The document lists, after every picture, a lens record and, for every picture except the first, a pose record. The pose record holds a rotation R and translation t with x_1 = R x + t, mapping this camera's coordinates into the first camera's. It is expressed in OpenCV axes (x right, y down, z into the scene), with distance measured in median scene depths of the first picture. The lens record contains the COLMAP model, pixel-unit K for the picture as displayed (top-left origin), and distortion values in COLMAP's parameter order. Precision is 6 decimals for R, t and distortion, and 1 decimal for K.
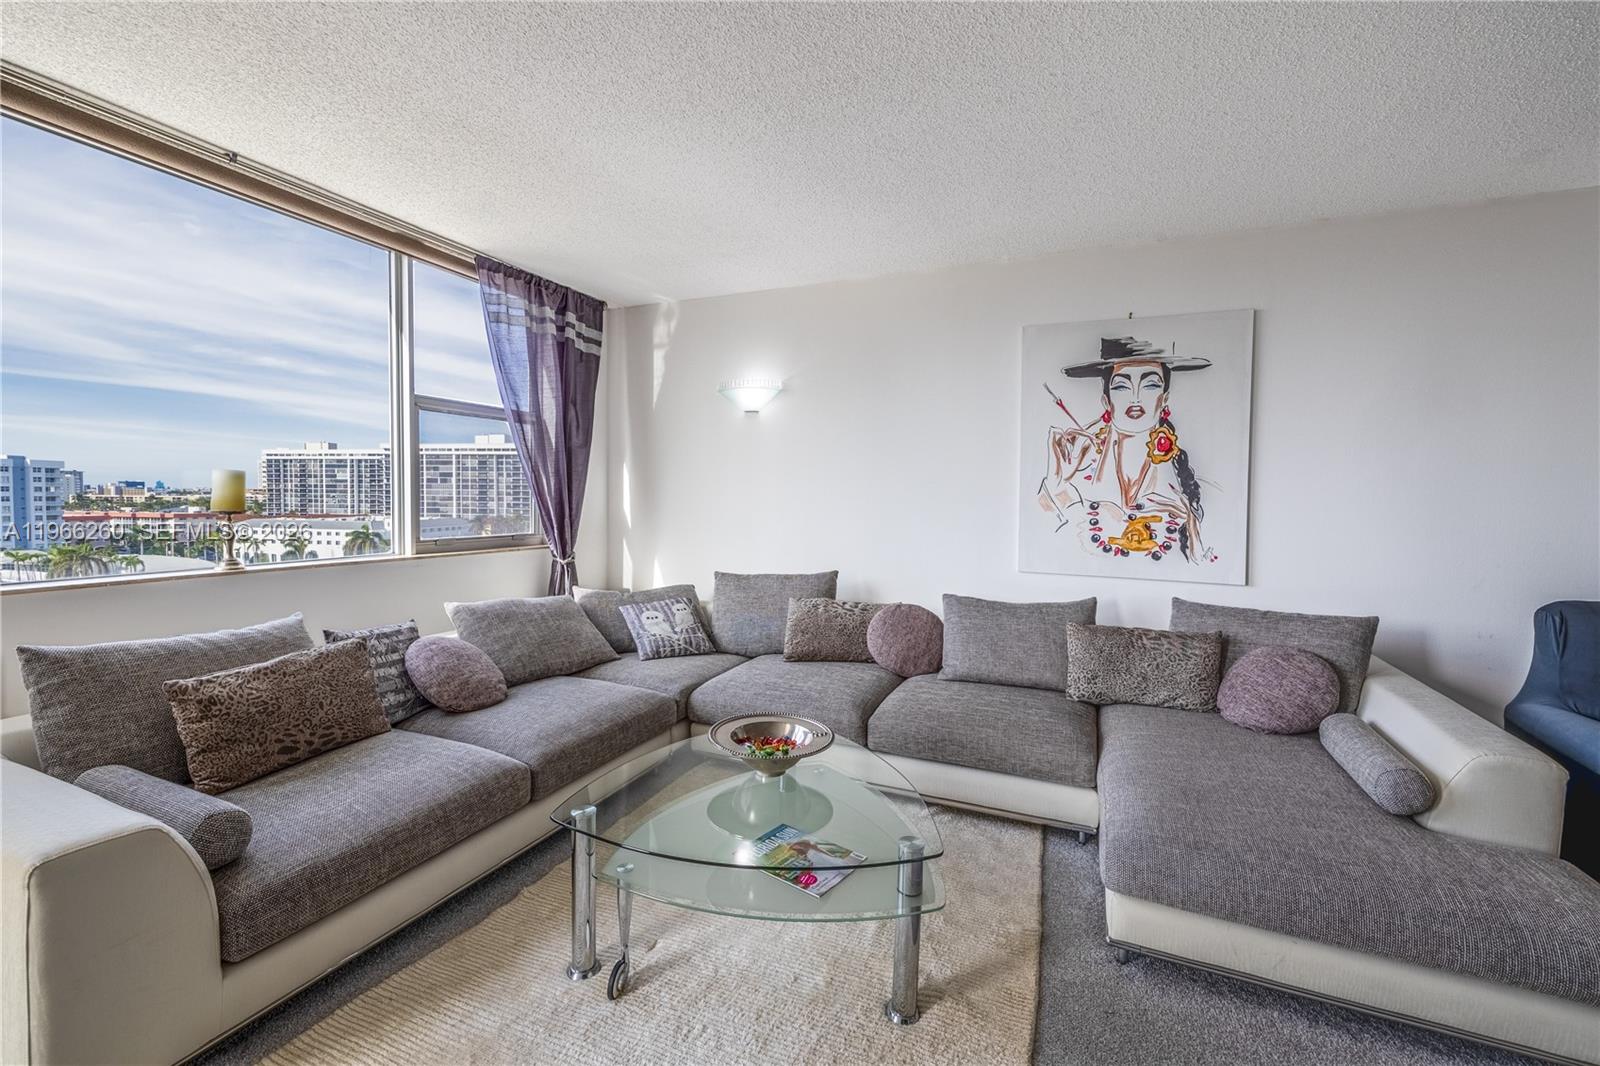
lens RADIAL K [[672.4, 0, 793.1], [0, 672.4, 524.4], [0, 0, 1]] dist [-0.001402, 0.000762]
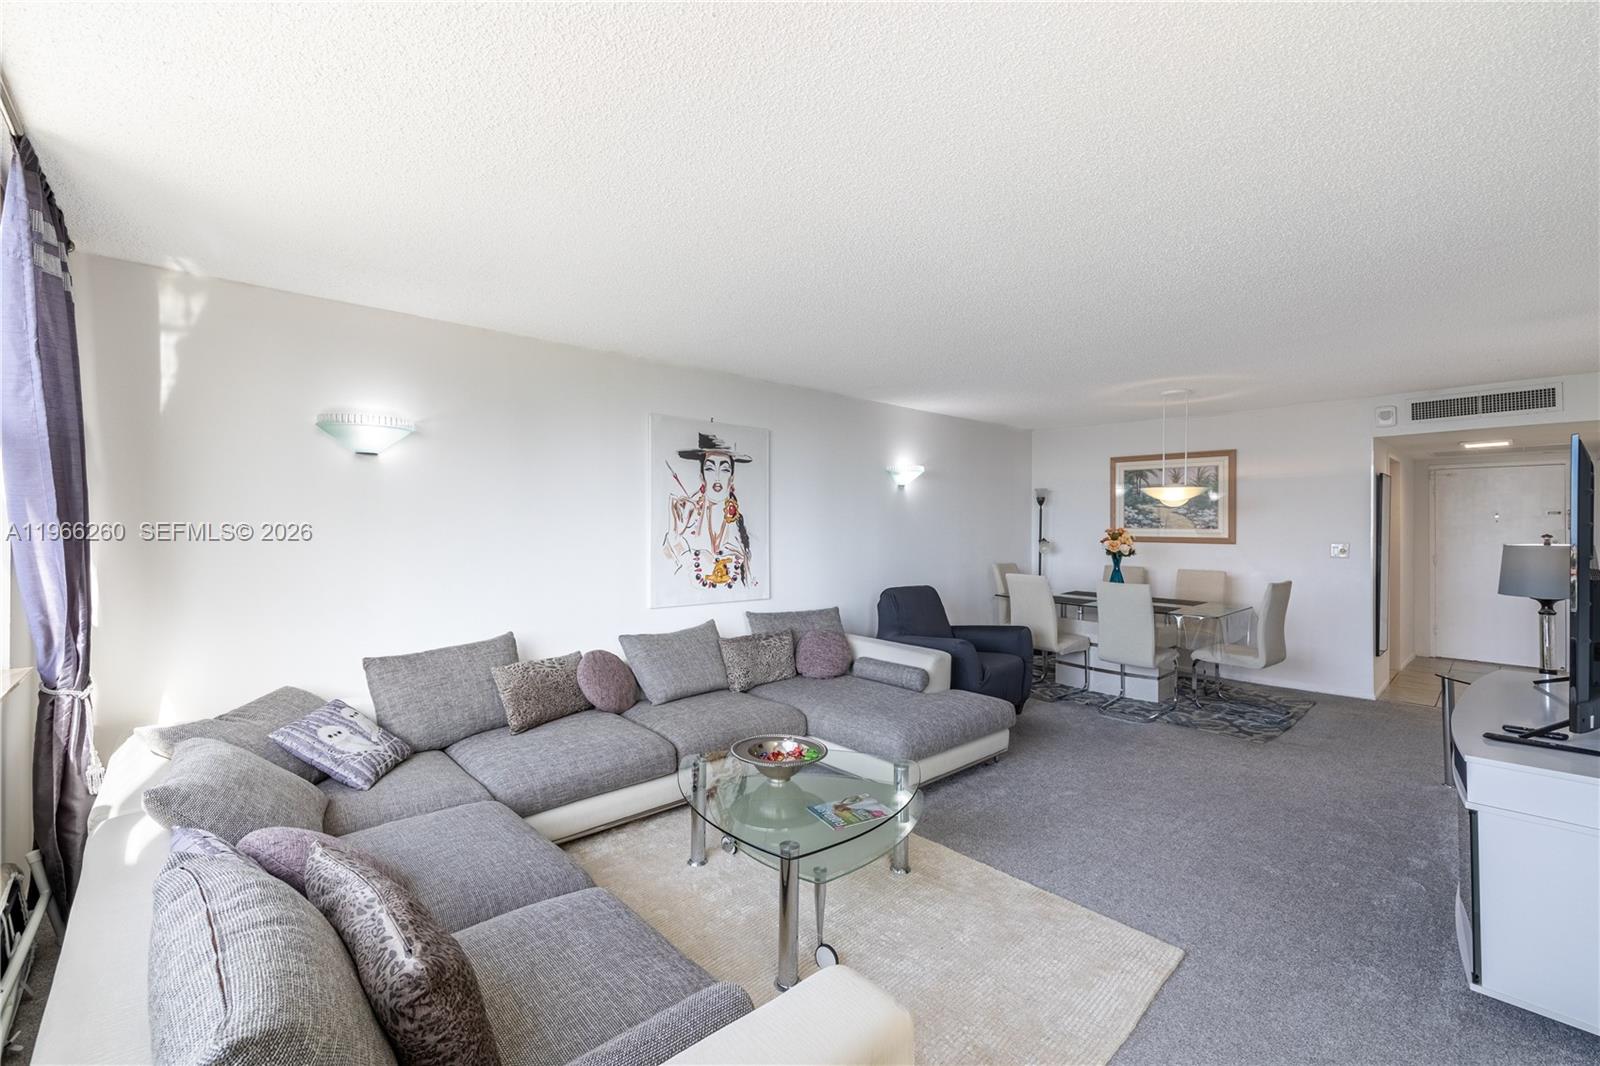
lens RADIAL K [[673.2, 0, 796.6], [0, 673.2, 524.9], [0, 0, 1]] dist [0.007670, 0.000196]
pose [[0.406067, -0.010239, 0.913786, -0.704575], [0.041995, 0.999090, -0.007467, -0.064575], [-0.912878, 0.041407, 0.406127, 0.246083]]
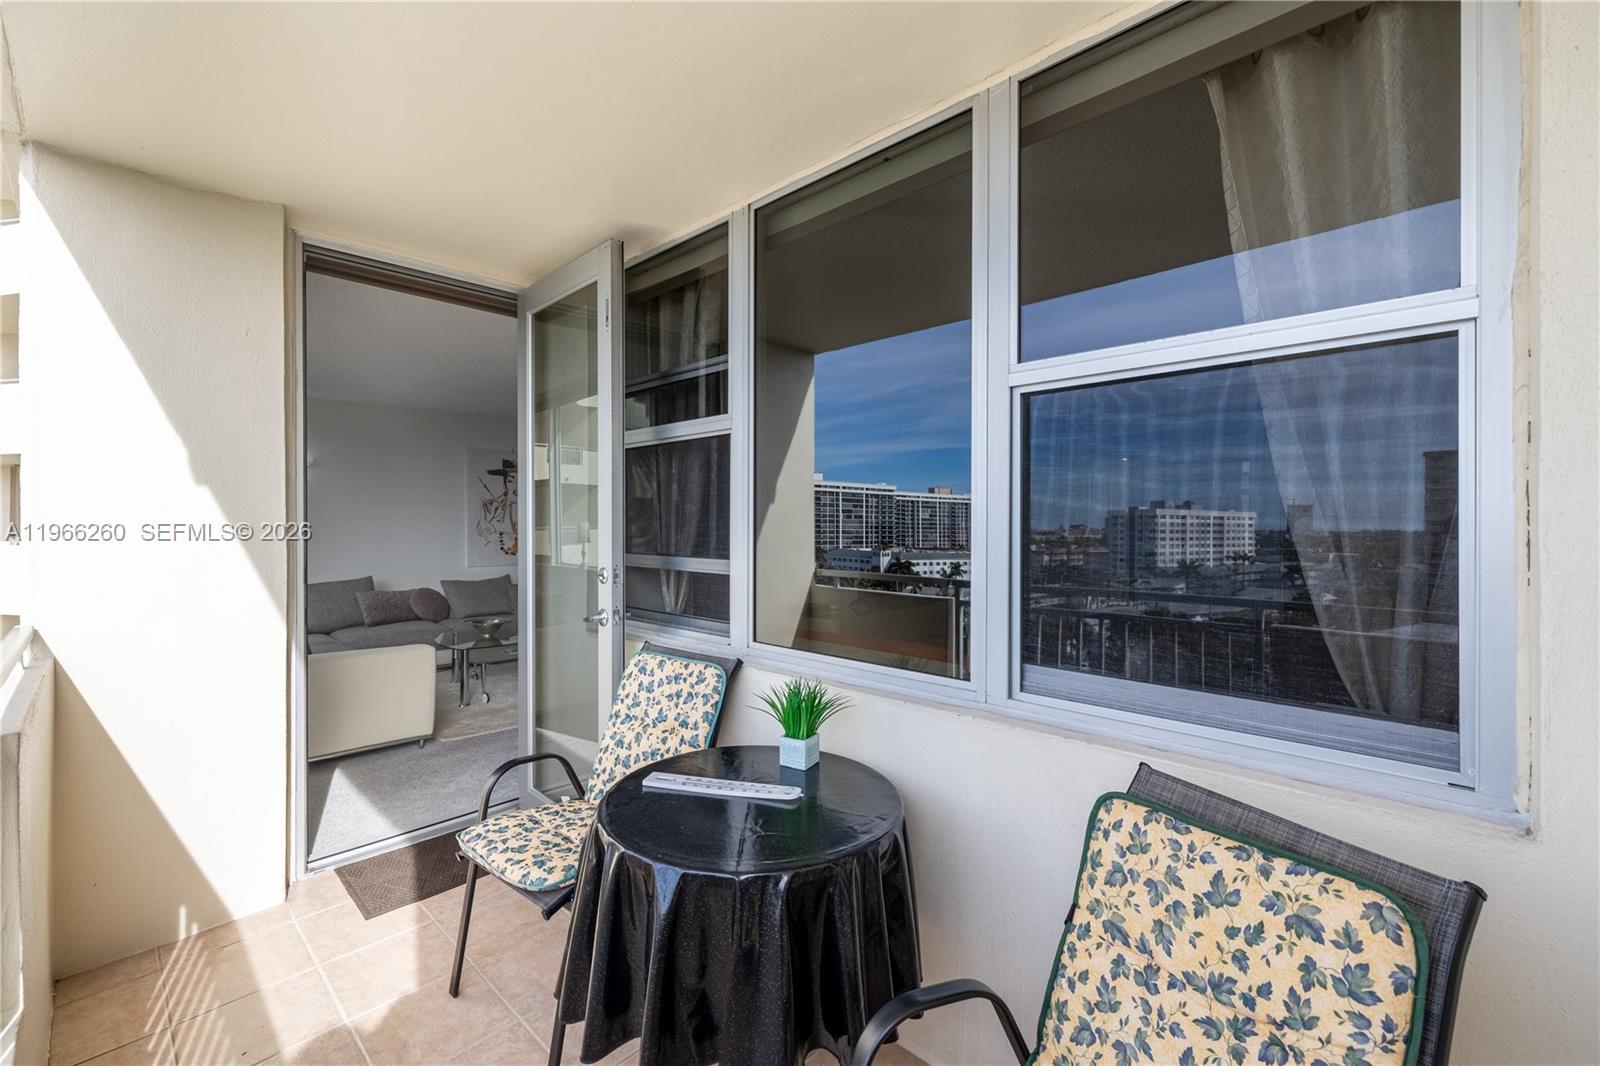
lens RADIAL K [[677.7, 0, 795.4], [0, 677.7, 519.1], [0, 0, 1]] dist [0.001705, 0.000326]
pose [[0.346785, -0.010176, 0.937889, -1.274580], [0.042040, 0.999105, -0.004704, -0.023104], [-0.937002, 0.041061, 0.346902, -0.667419]]
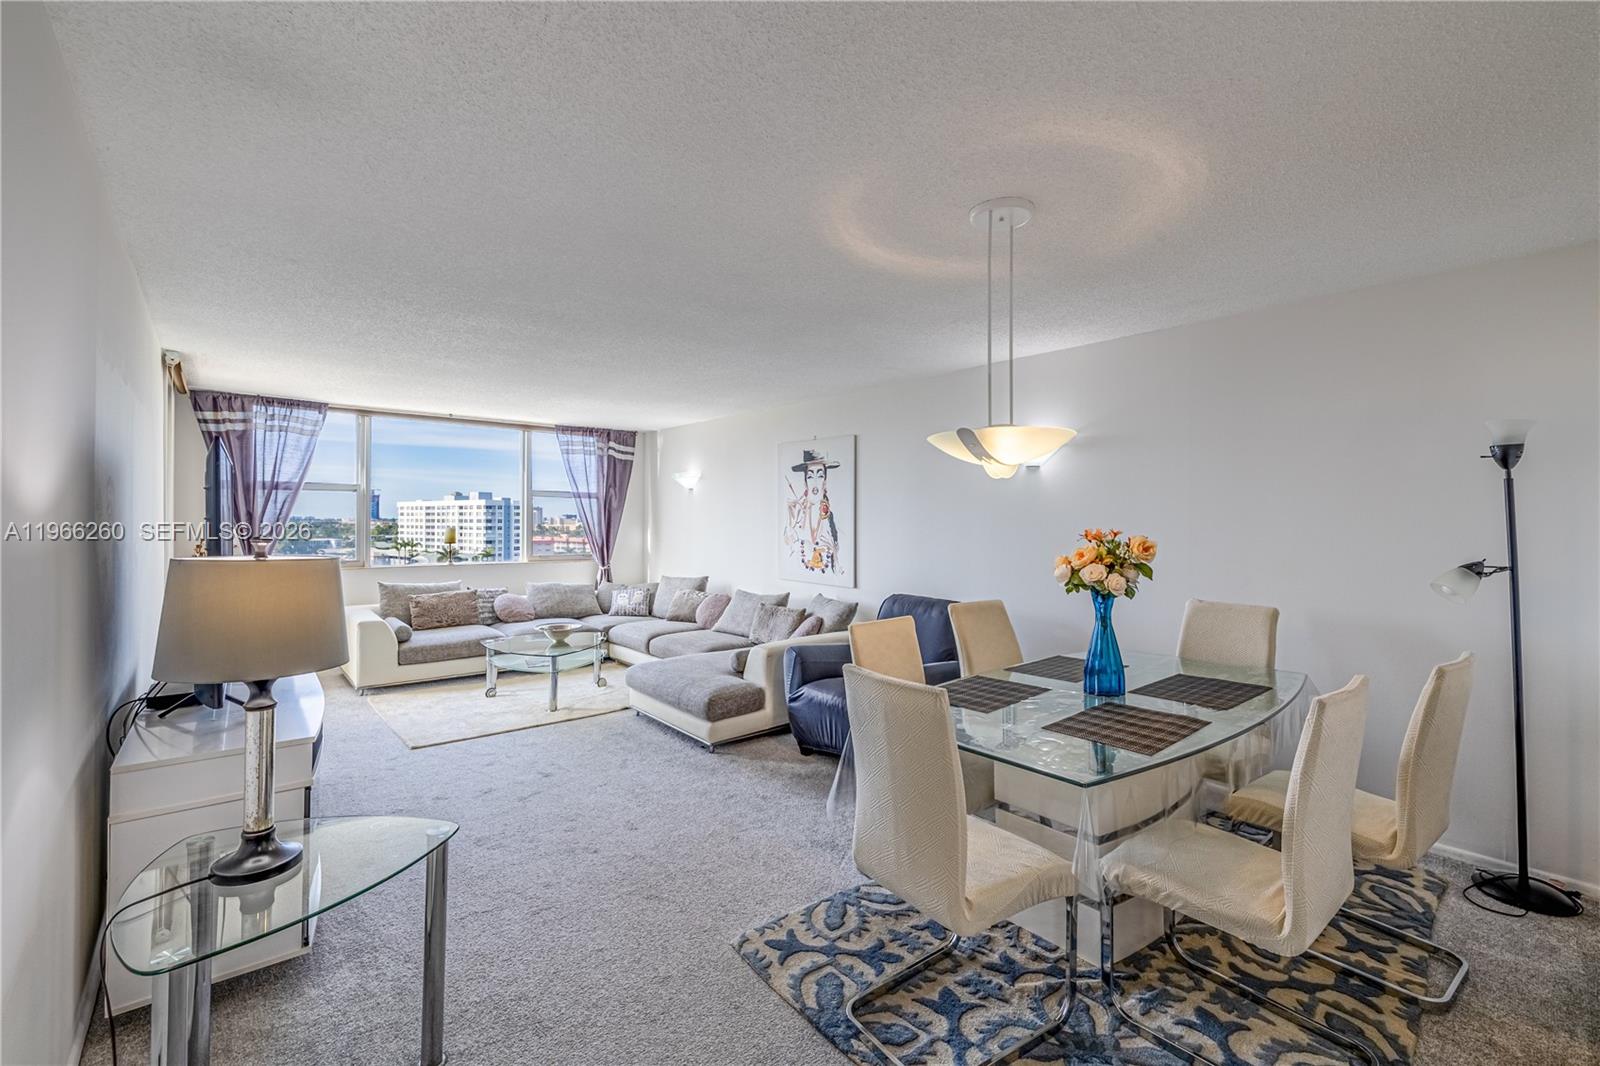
lens RADIAL K [[676.1, 0, 800.0], [0, 676.1, 533.0], [0, 0, 1]] dist [0.001292, 0.000107]
pose [[0.899151, 0.002151, -0.437633, 1.197654], [-0.014801, 0.999565, -0.025497, -0.007029], [0.437388, 0.029403, 0.898792, -0.611283]]
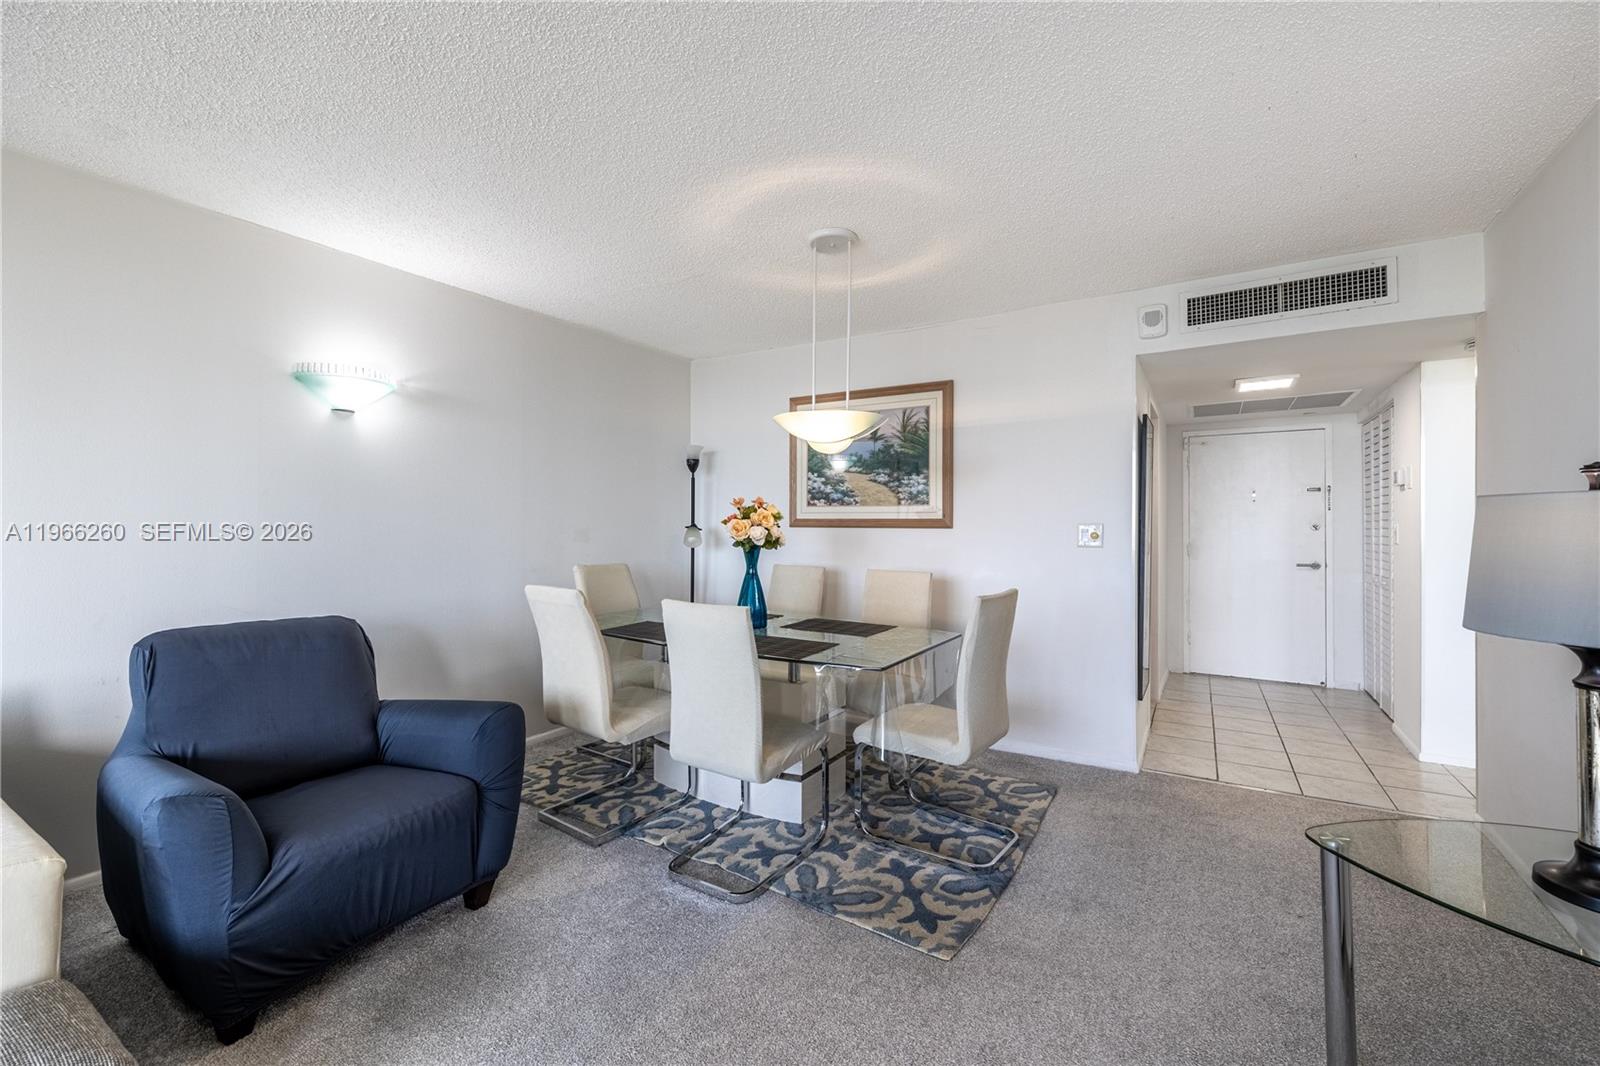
lens RADIAL K [[672.6, 0, 788.9], [0, 672.6, 524.4], [0, 0, 1]] dist [0.000849, 0.000238]
pose [[0.155076, -0.008626, 0.987865, 0.252957], [0.042703, 0.999086, 0.002021, 0.002148], [-0.986979, 0.041872, 0.155302, 0.004705]]
